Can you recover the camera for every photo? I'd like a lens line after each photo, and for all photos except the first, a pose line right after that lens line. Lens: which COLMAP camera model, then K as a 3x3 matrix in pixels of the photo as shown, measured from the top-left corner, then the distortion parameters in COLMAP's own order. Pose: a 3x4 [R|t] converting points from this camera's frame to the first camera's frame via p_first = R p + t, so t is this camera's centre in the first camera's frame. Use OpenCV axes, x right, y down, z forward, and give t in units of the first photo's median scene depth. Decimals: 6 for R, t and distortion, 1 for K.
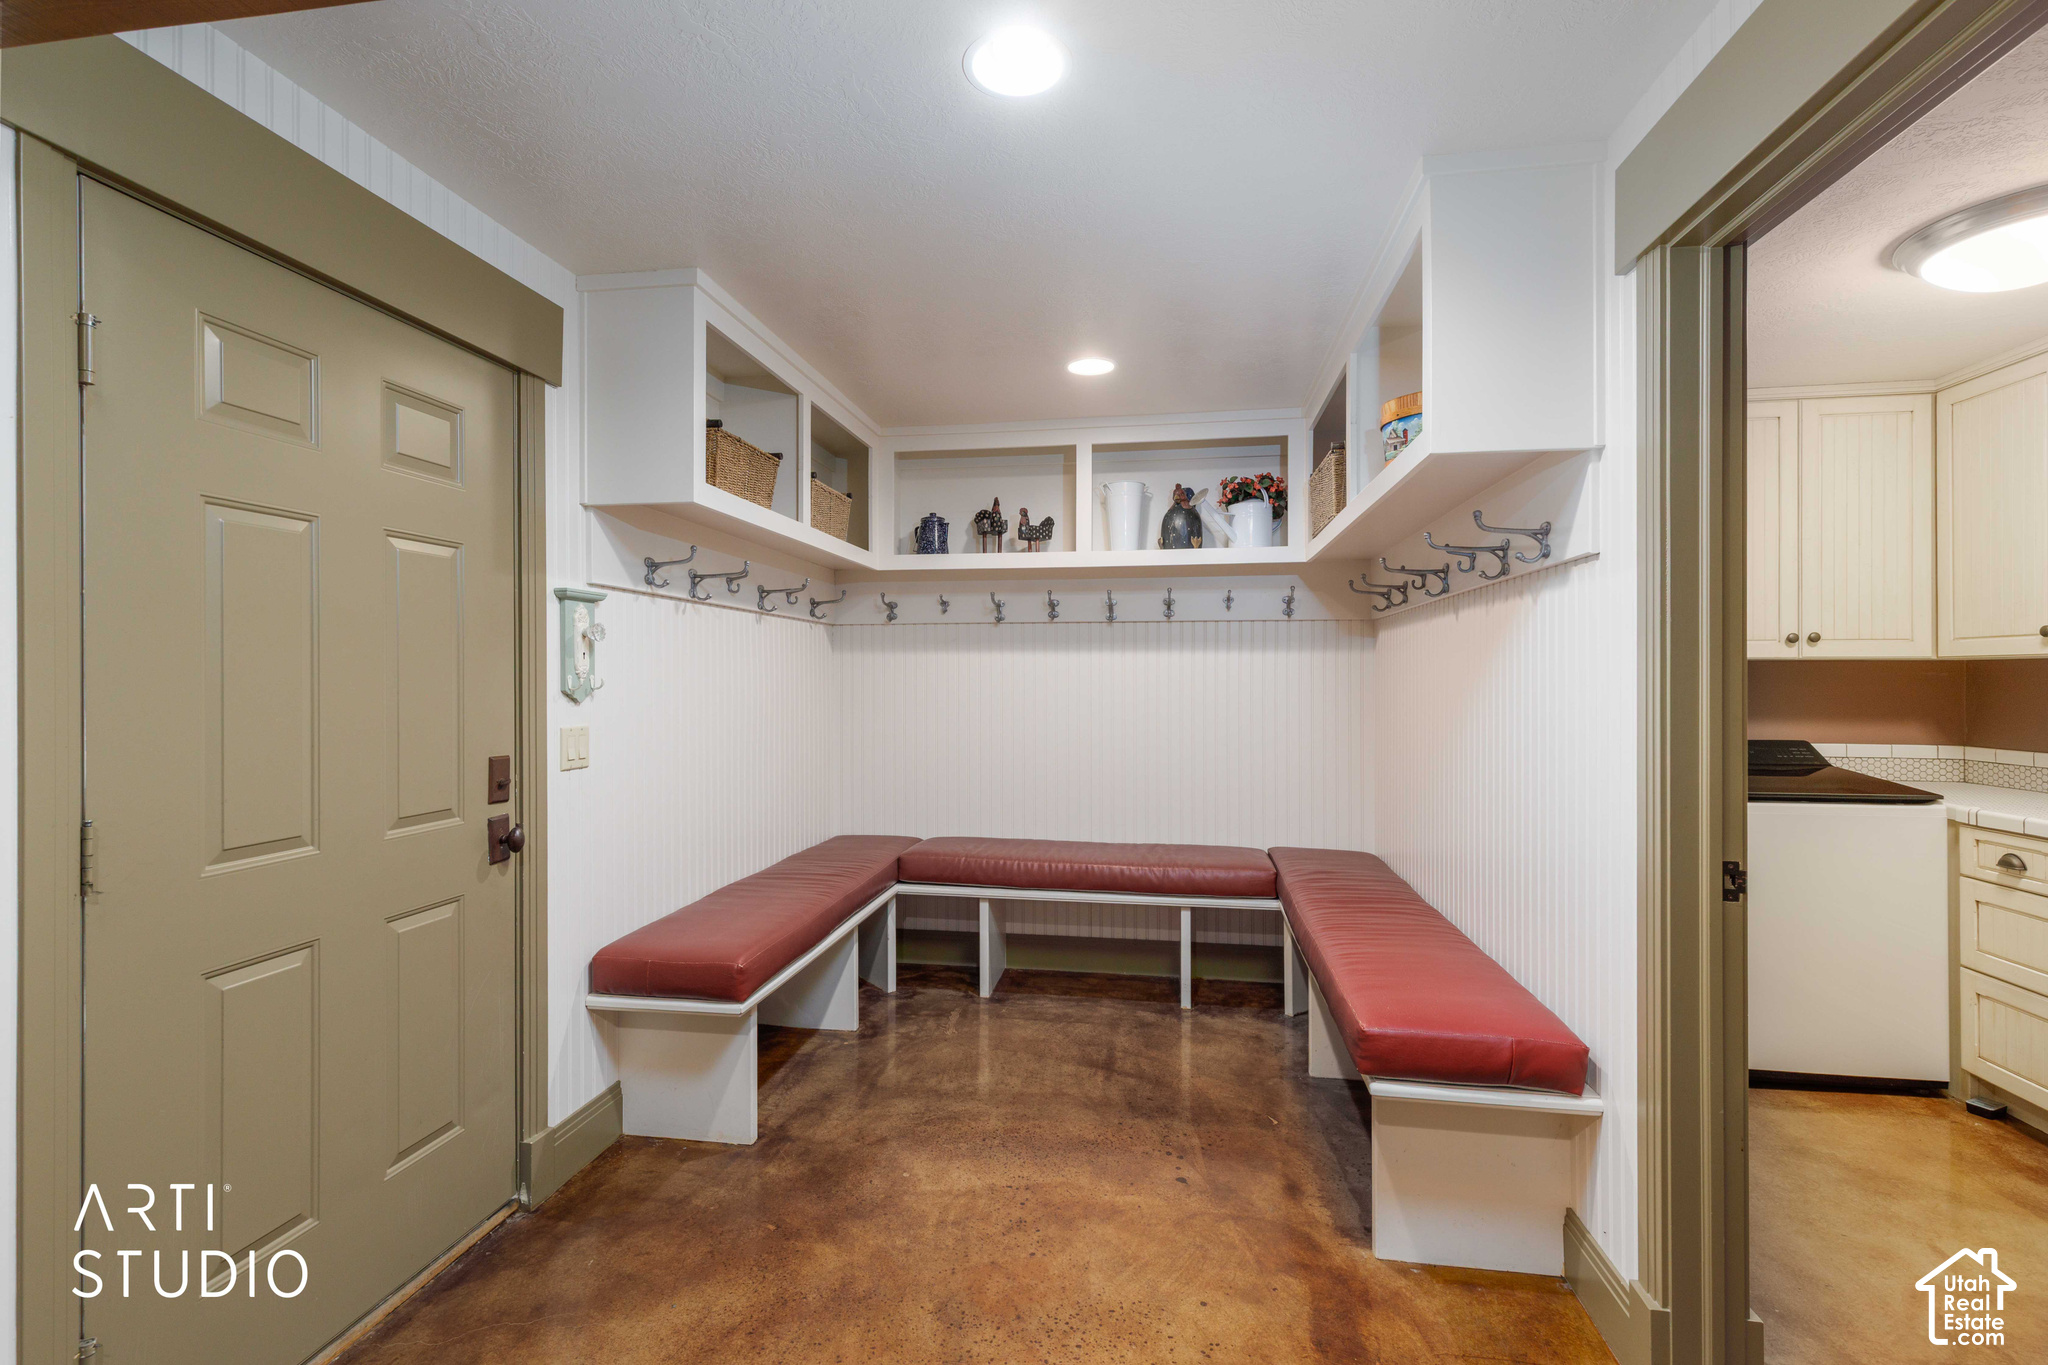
lens RADIAL K [[925.0, 0, 1022.8], [0, 925.0, 677.6], [0, 0, 1]] dist [0.004498, -0.000122]
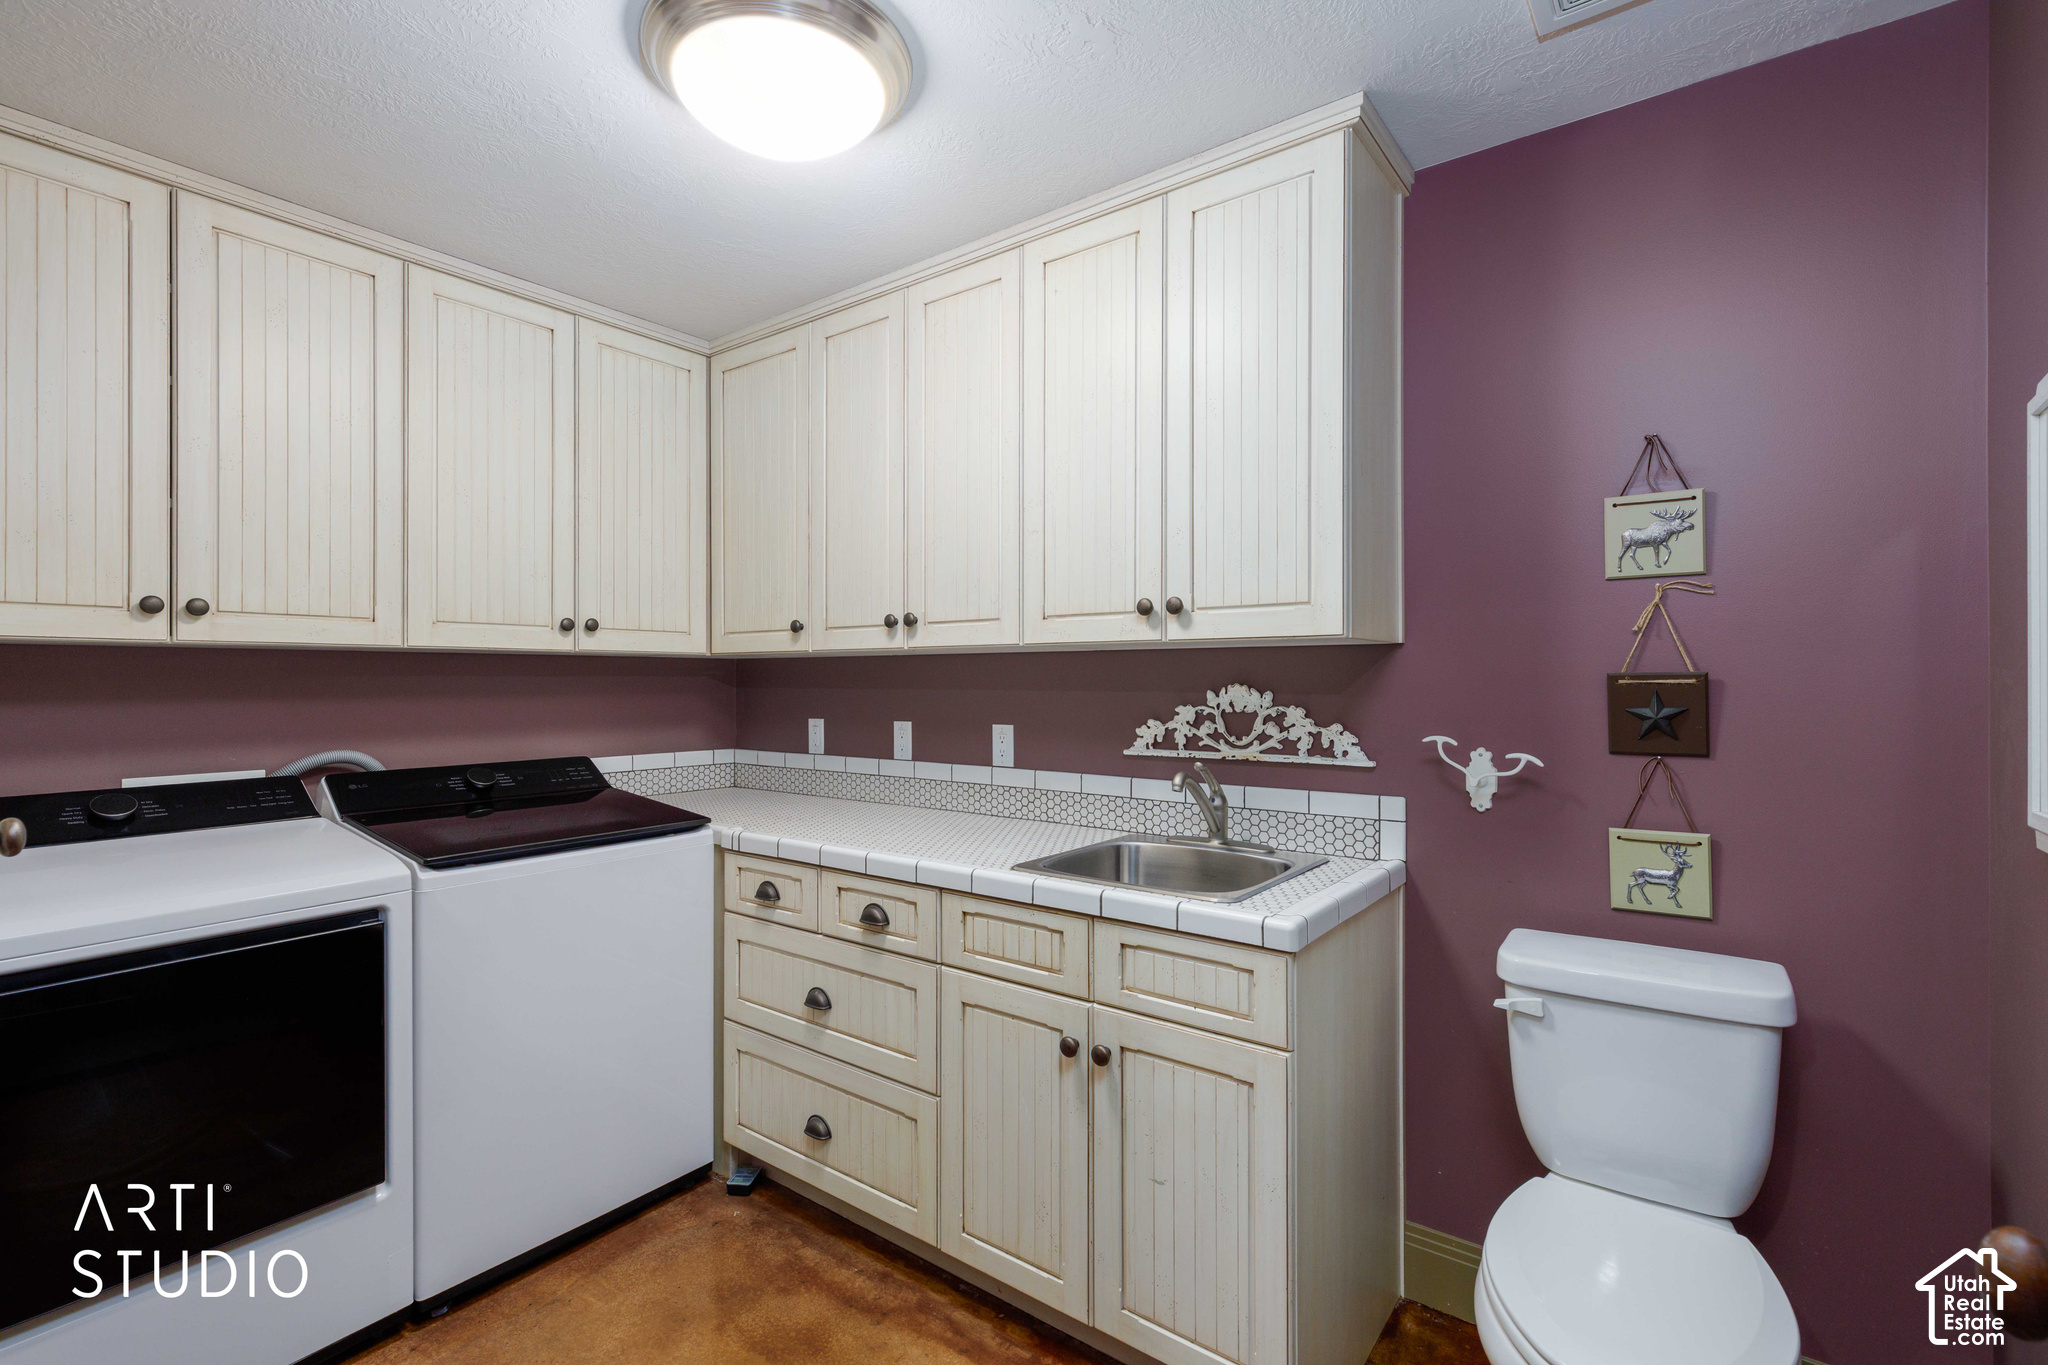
lens RADIAL K [[925.0, 0, 1023.4], [0, 925.0, 678.8], [0, 0, 1]] dist [0.004498, -0.000122]
pose [[0.470682, 0.002747, 0.882299, 0.390132], [-0.003875, 0.999992, -0.001046, 0.002036], [-0.882295, -0.002926, 0.470688, 0.362142]]
